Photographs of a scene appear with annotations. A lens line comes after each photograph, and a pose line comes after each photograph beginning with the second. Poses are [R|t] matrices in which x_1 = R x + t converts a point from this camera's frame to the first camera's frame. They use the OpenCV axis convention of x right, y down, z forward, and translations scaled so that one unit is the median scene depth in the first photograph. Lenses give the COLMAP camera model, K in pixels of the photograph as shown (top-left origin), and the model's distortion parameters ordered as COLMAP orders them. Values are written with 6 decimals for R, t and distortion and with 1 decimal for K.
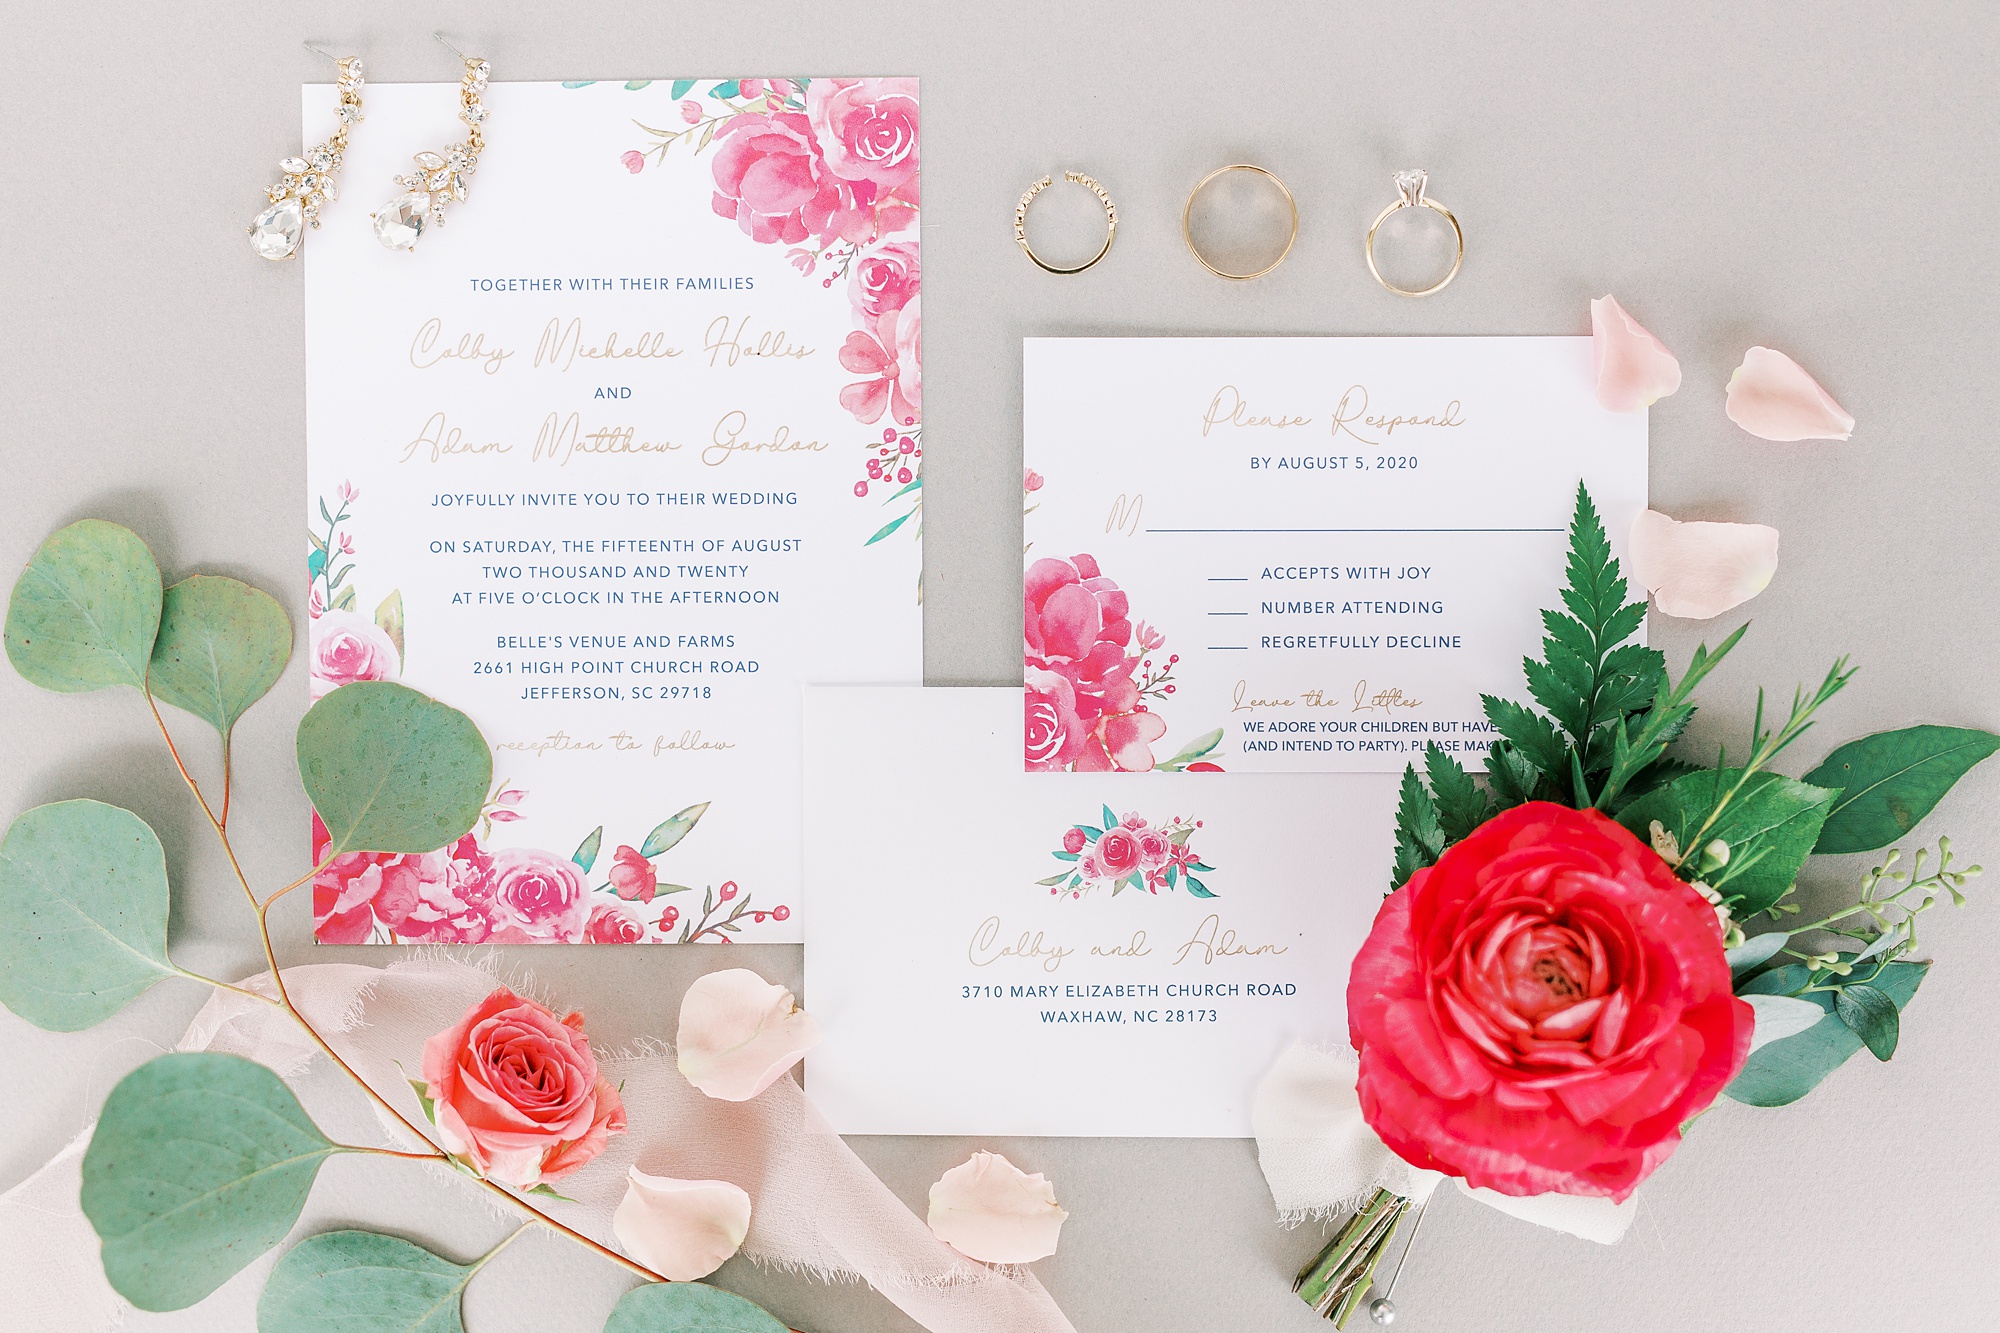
lens RADIAL K [[2901.9, 0, 1000.0], [0, 2901.9, 666.5], [0, 0, 1]] dist [0.000650, -0.013387]
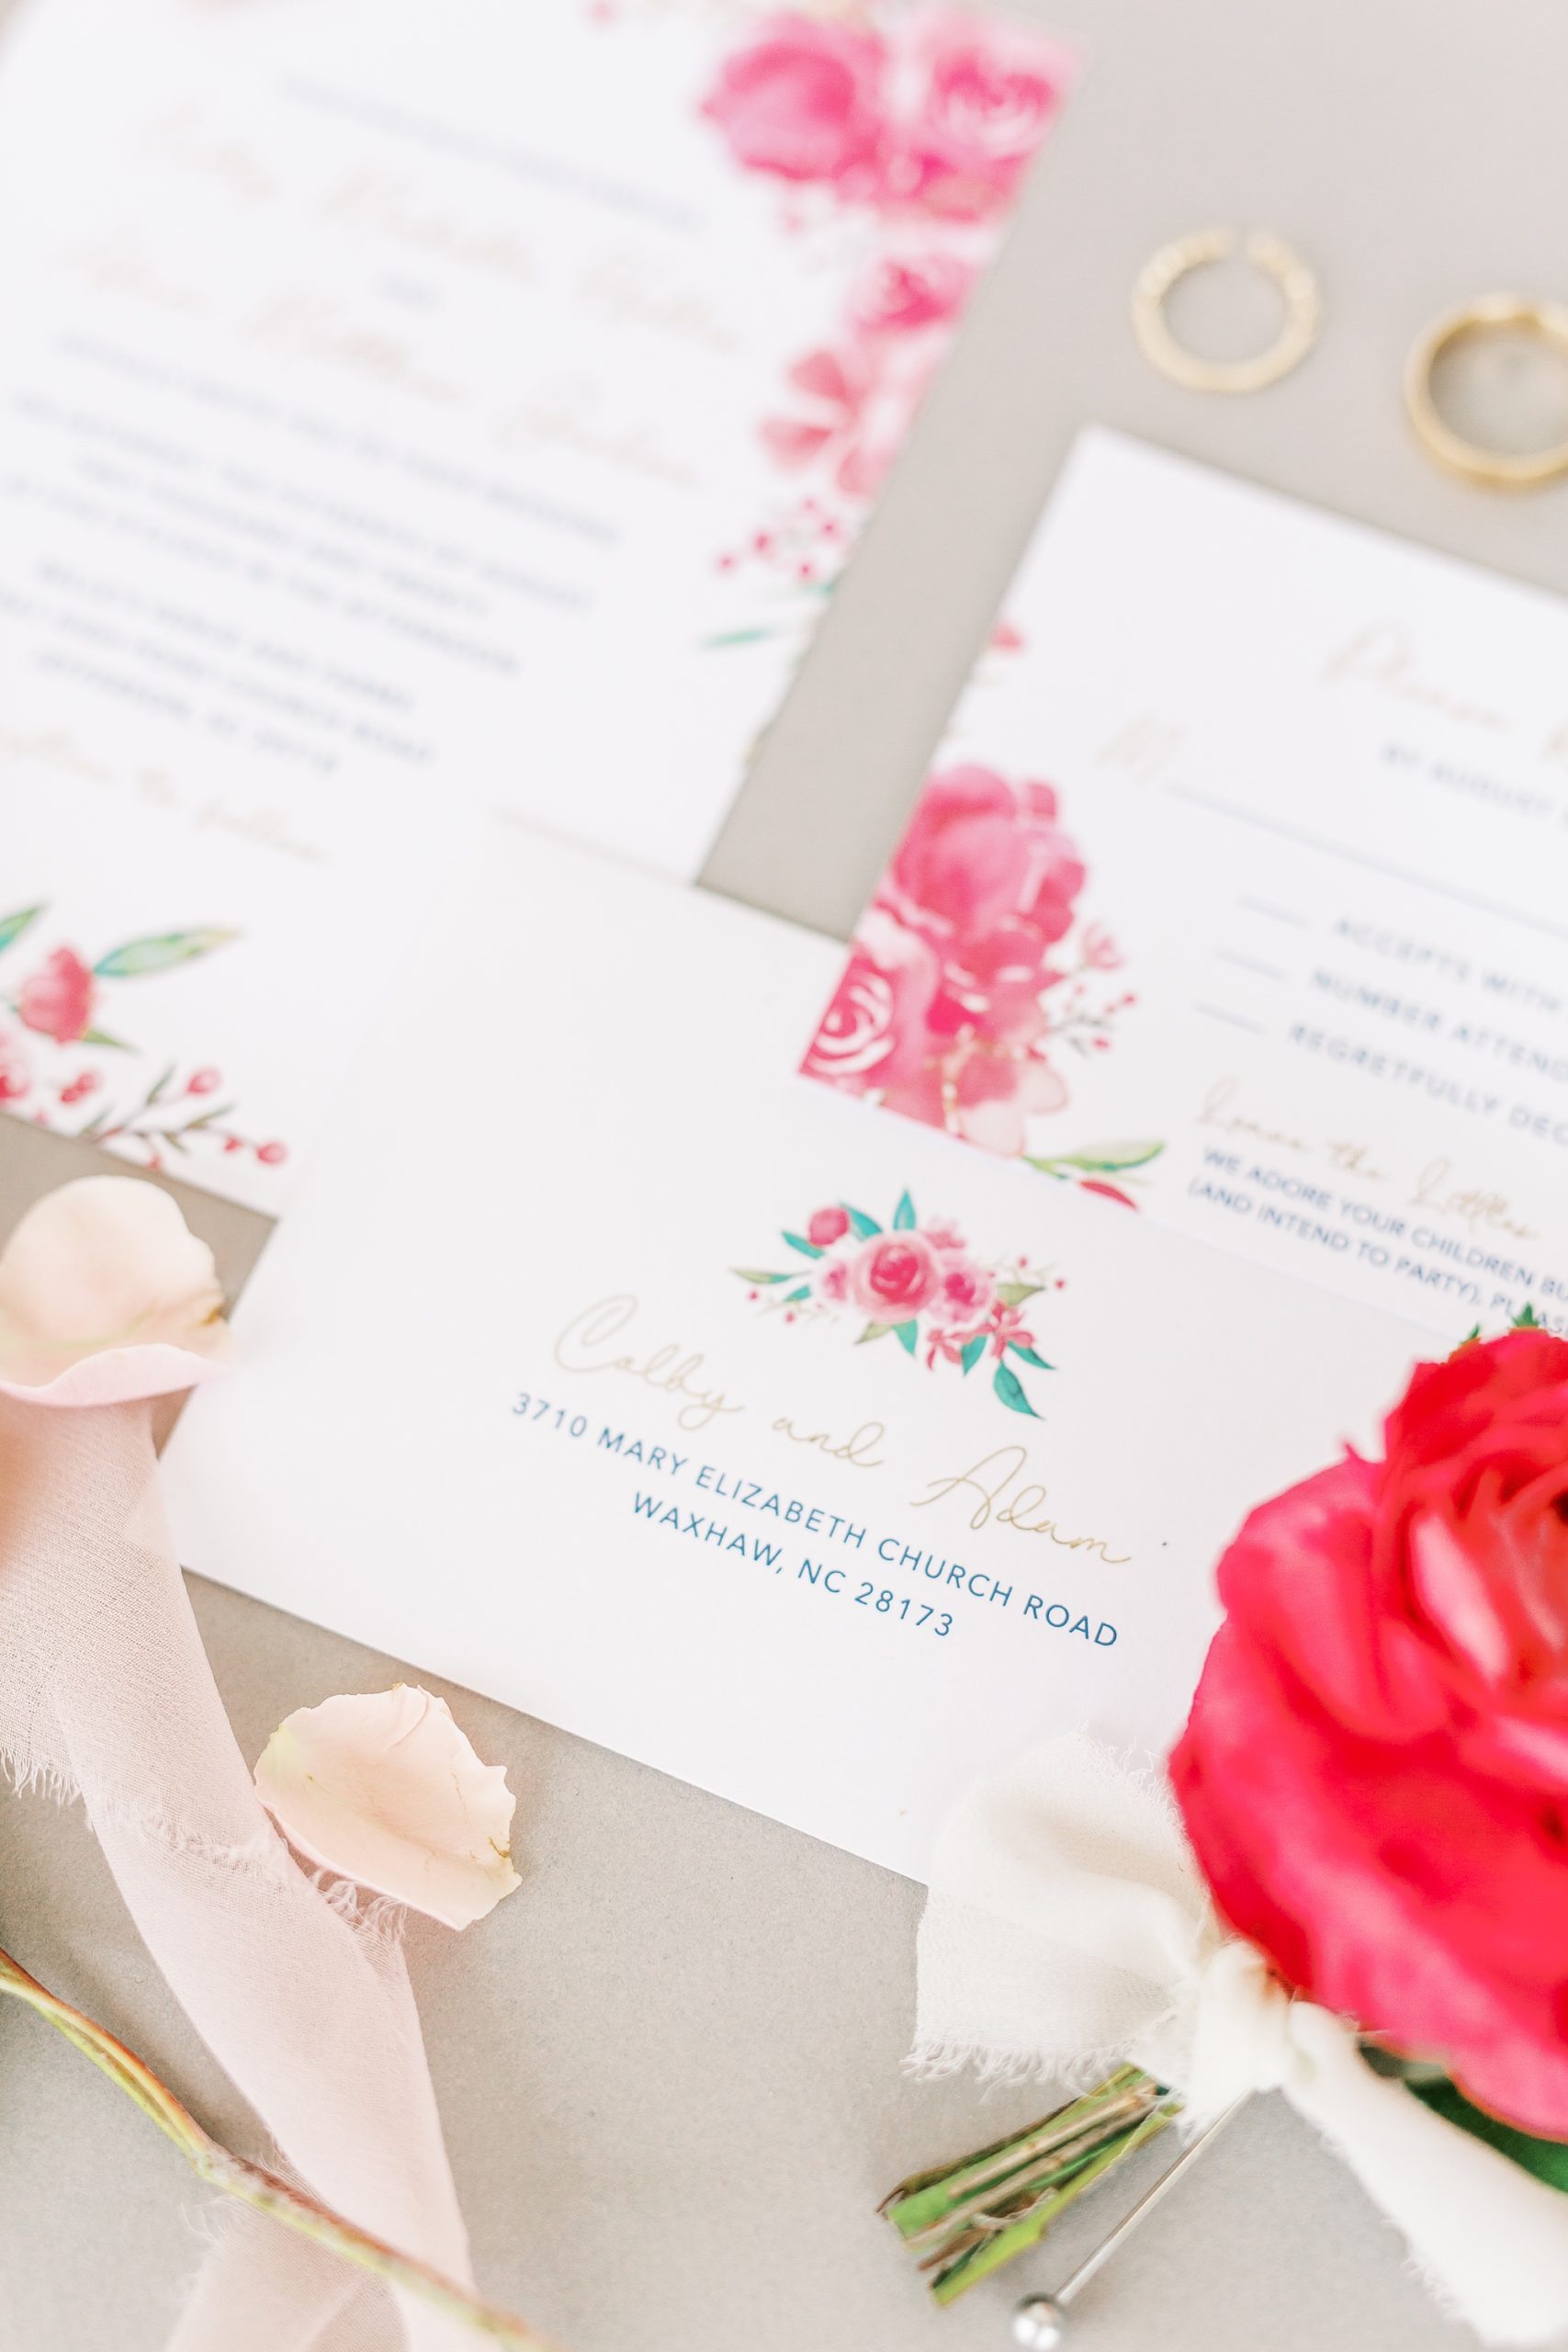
lens RADIAL K [[3412.3, 0, 829.1], [0, 3412.3, 1176.2], [0, 0, 1]] dist [0.000650, -0.013387]
pose [[0.919812, 0.363391, -0.147965, 0.114558], [-0.392322, 0.857072, -0.333933, 0.259932], [0.005469, 0.365205, 0.930911, 0.418501]]
